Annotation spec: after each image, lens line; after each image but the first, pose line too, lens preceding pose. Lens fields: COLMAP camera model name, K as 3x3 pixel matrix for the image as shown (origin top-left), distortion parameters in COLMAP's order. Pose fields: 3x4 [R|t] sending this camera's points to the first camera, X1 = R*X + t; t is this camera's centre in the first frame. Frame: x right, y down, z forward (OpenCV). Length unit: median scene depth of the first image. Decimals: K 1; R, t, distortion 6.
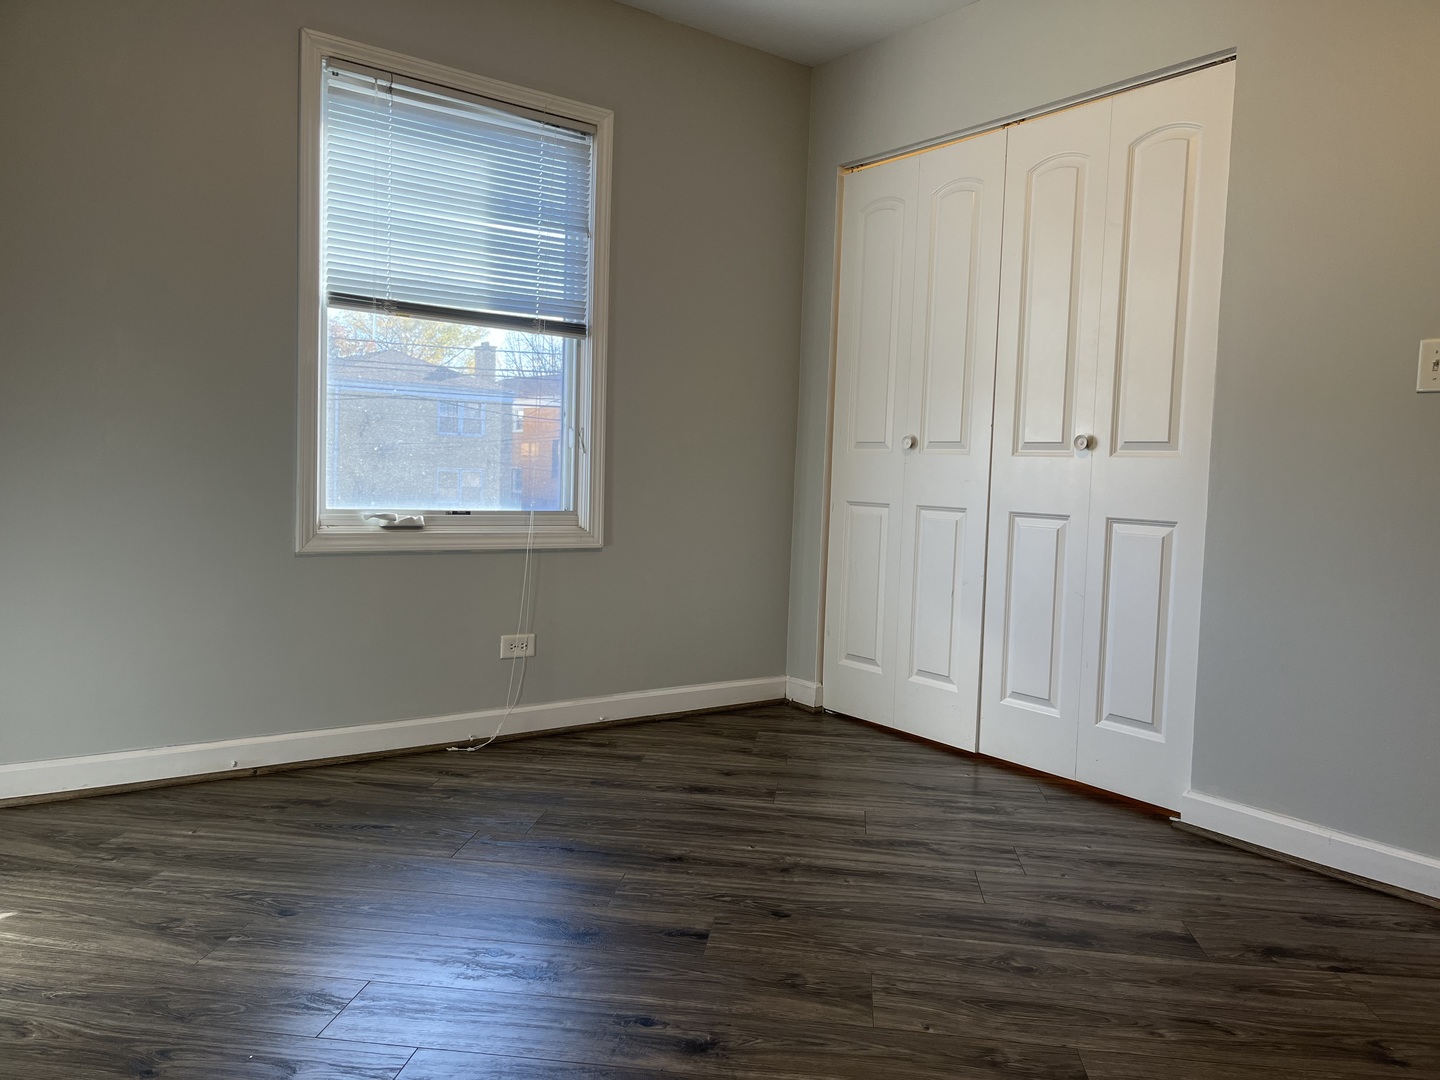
lens RADIAL K [[1090.9, 0, 721.3], [0, 1090.9, 534.1], [0, 0, 1]] dist [0.062978, -0.082102]
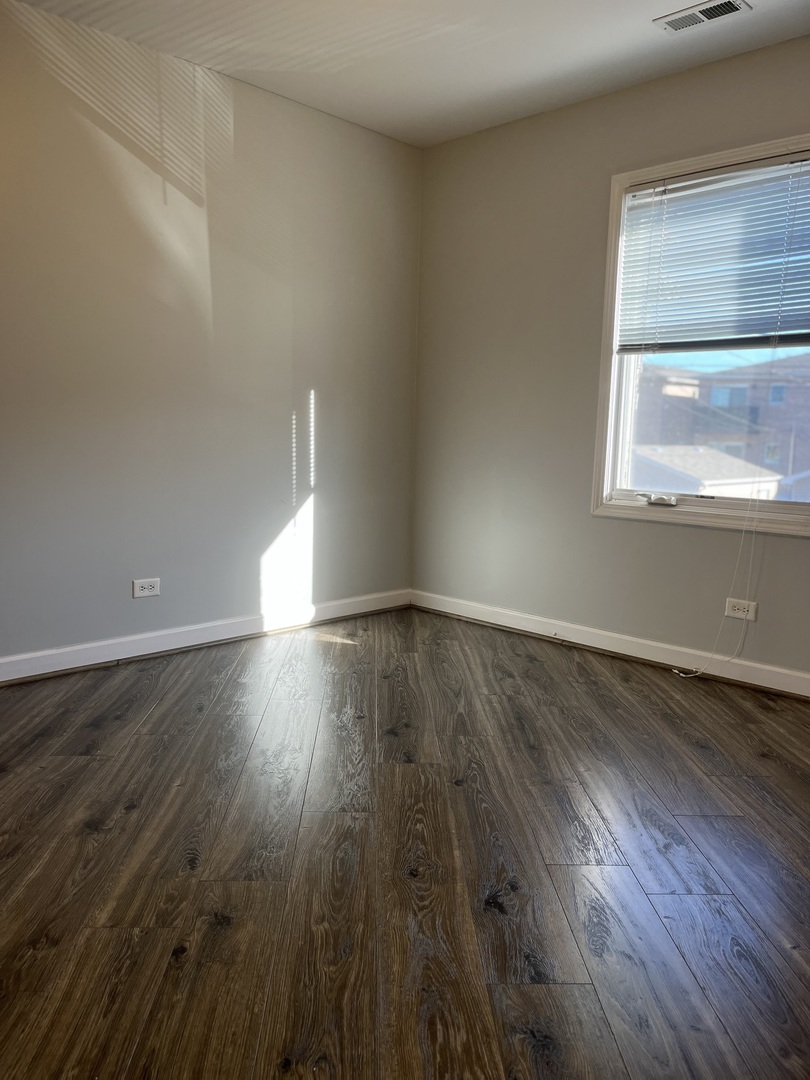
lens RADIAL K [[818.1, 0, 405.0], [0, 818.1, 540.0], [0, 0, 1]] dist [0.062978, -0.082102]
pose [[0.148420, 0.097602, -0.984096, 0.715658], [-0.079993, 0.993042, 0.086425, -0.026208], [0.985684, 0.065894, 0.155195, 0.527168]]
